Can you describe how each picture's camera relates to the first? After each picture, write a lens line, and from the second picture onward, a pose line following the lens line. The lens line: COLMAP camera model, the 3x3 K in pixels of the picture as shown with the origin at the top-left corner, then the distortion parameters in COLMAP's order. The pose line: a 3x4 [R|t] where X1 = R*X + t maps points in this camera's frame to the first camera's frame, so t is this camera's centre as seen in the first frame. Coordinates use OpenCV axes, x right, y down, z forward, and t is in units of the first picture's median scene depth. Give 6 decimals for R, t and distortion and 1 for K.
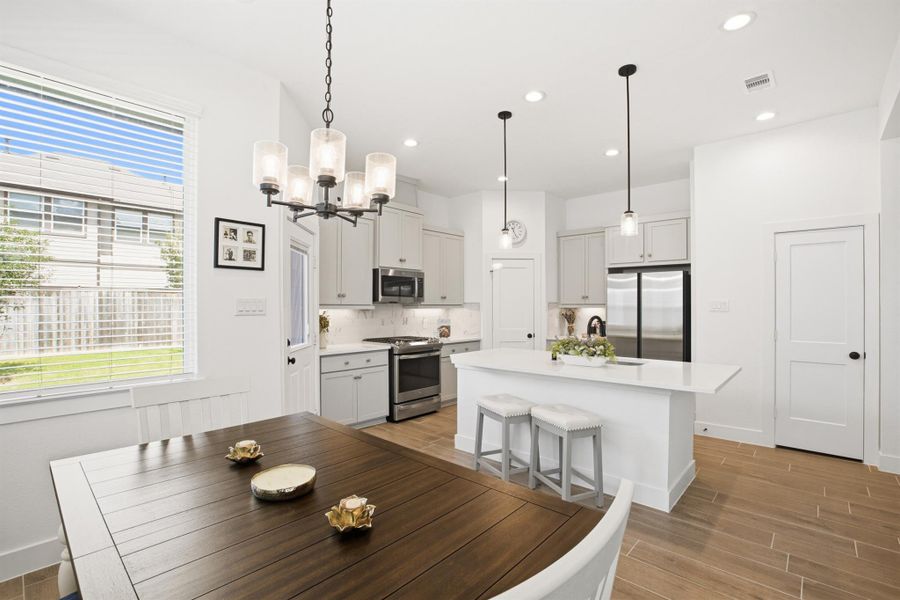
lens RADIAL K [[415.9, 0, 450.1], [0, 415.9, 301.6], [0, 0, 1]] dist [-0.058479, 0.022923]
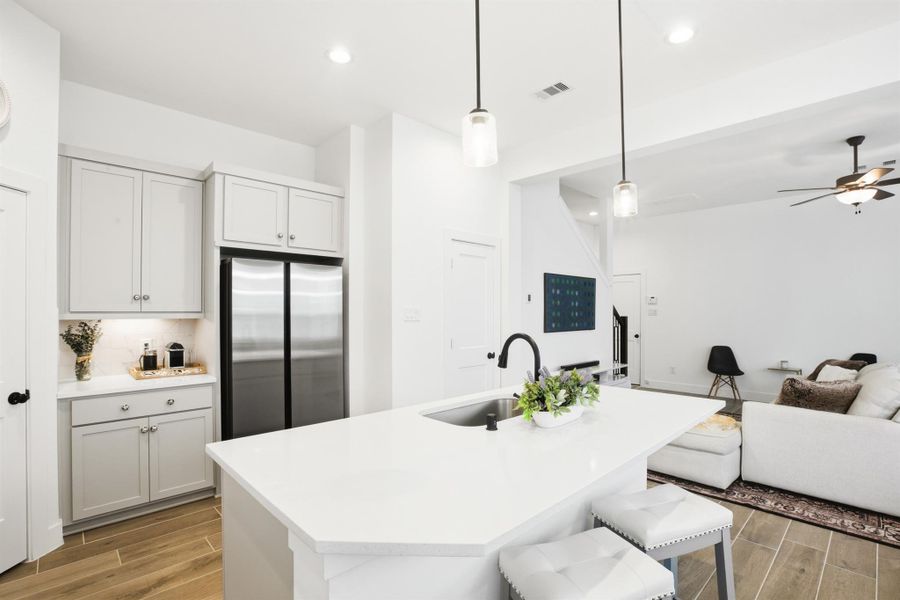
lens RADIAL K [[425.2, 0, 449.1], [0, 425.2, 308.4], [0, 0, 1]] dist [-0.045301, 0.013792]
pose [[0.068357, 0.004893, 0.997649, -0.185243], [-0.008021, 0.999958, -0.004355, 0.001876], [-0.997629, -0.007704, 0.068393, 0.754120]]
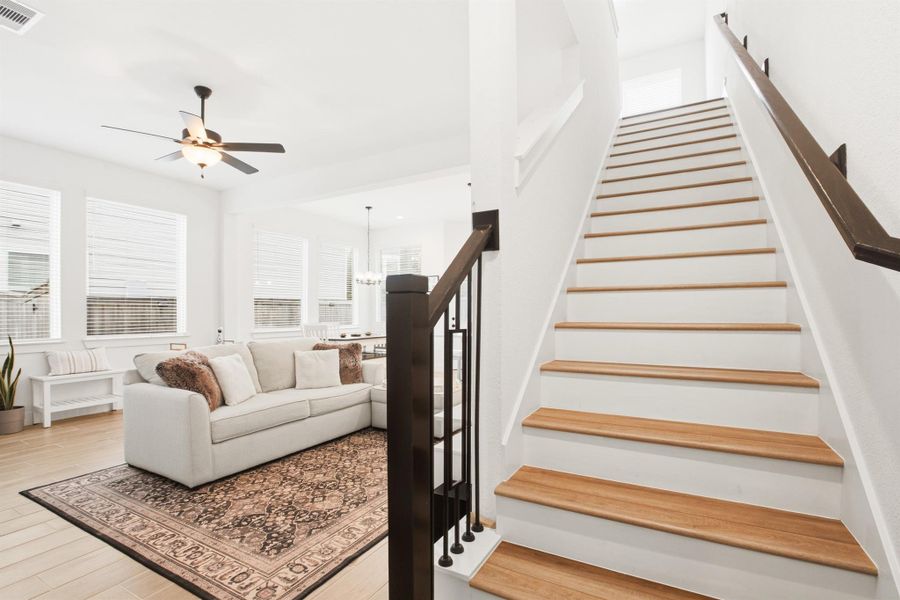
lens RADIAL K [[427.1, 0, 449.3], [0, 427.1, 312.3], [0, 0, 1]] dist [-0.055579, 0.019539]
pose [[0.235437, 0.000562, -0.971889, 1.500928], [0.011066, 0.999933, 0.003259, 0.035240], [0.971827, -0.011522, 0.235415, 0.233154]]
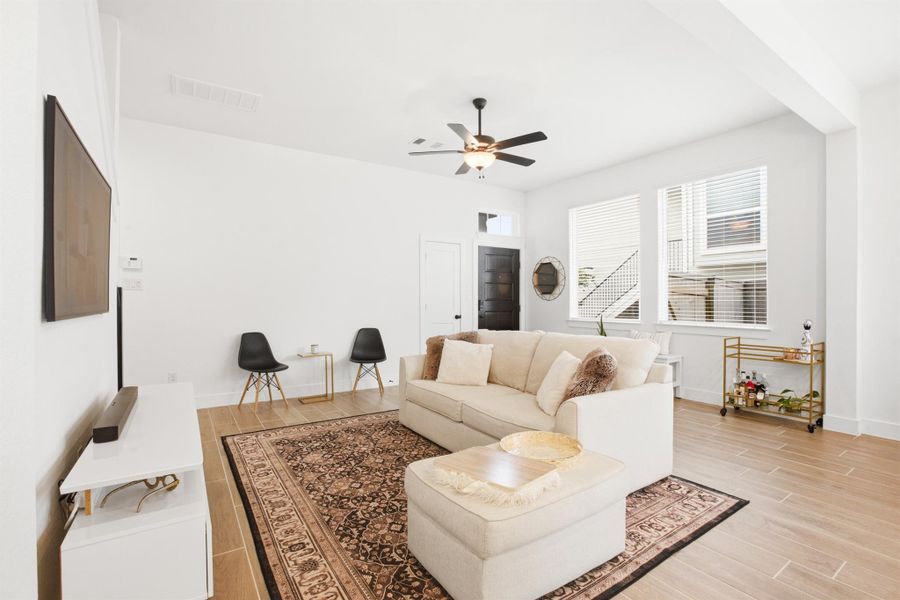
lens RADIAL K [[415.9, 0, 450.1], [0, 415.9, 301.6], [0, 0, 1]] dist [-0.058479, 0.022923]
pose [[-0.970877, 0.001332, 0.239576, 0.563980], [0.000483, 0.999993, -0.003605, 0.042282], [-0.239579, -0.003384, -0.970871, 0.782664]]
